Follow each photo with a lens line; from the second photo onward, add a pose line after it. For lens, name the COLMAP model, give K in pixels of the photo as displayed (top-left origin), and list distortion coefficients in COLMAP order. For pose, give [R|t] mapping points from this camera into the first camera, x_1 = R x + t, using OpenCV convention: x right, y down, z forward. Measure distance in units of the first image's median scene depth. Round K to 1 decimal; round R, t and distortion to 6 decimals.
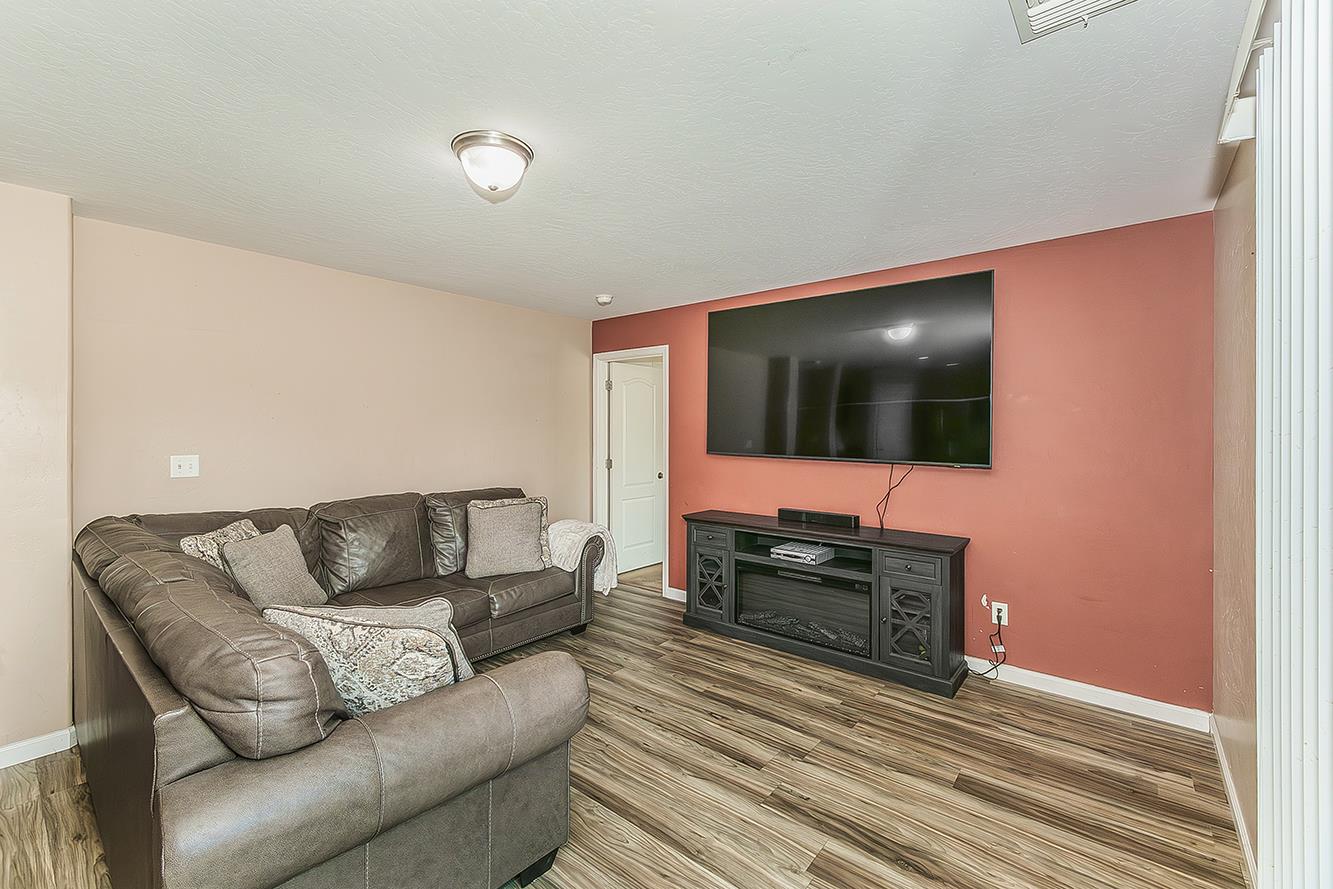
lens RADIAL K [[561.6, 0, 626.4], [0, 561.6, 427.4], [0, 0, 1]] dist [0.012031, -0.003244]
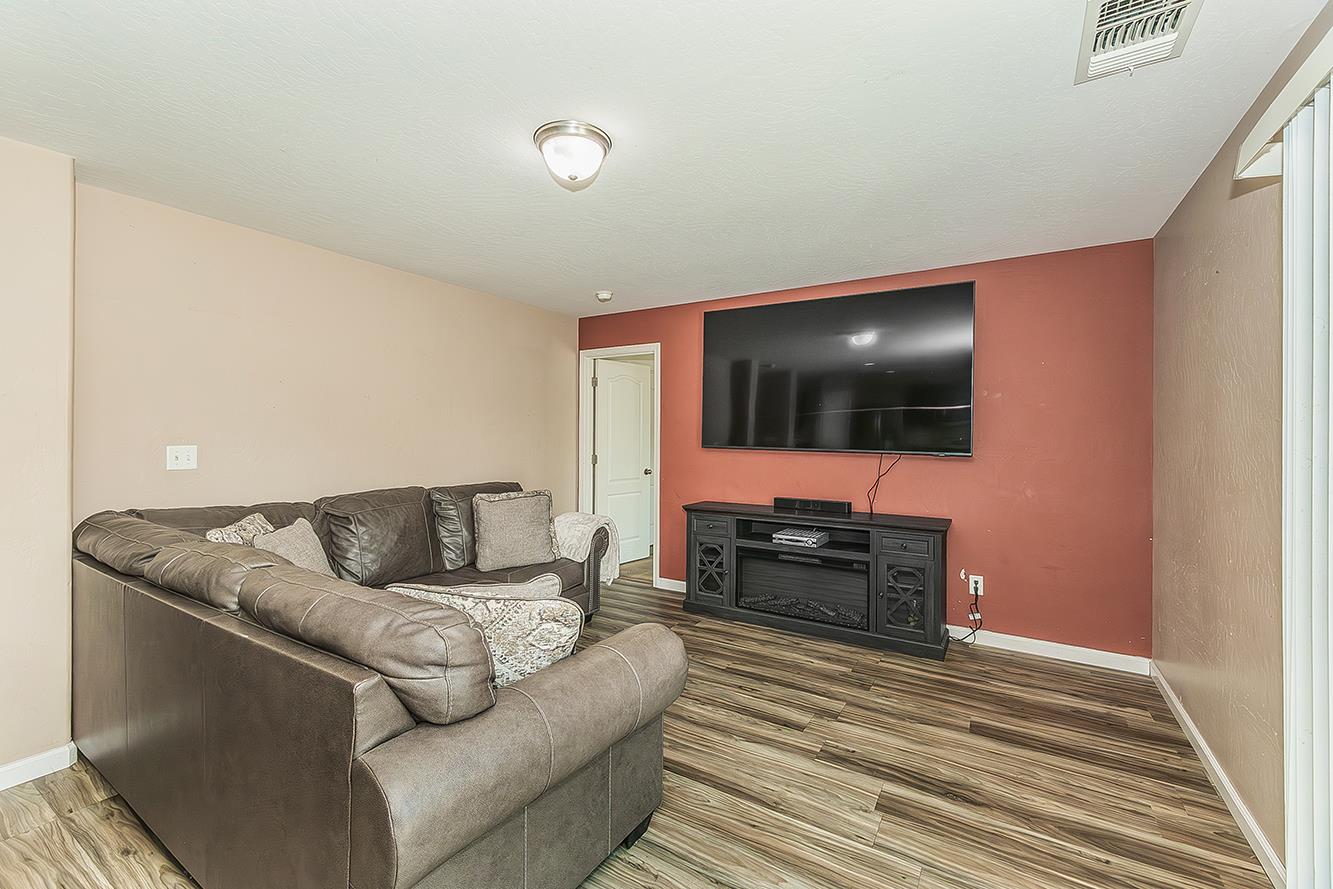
lens RADIAL K [[561.6, 0, 628.4], [0, 561.6, 431.5], [0, 0, 1]] dist [0.012031, -0.003244]
pose [[0.989614, 0.003028, 0.143717, -0.219606], [-0.002884, 0.999995, -0.001209, 0.029147], [-0.143720, 0.000782, 0.989618, -0.021009]]
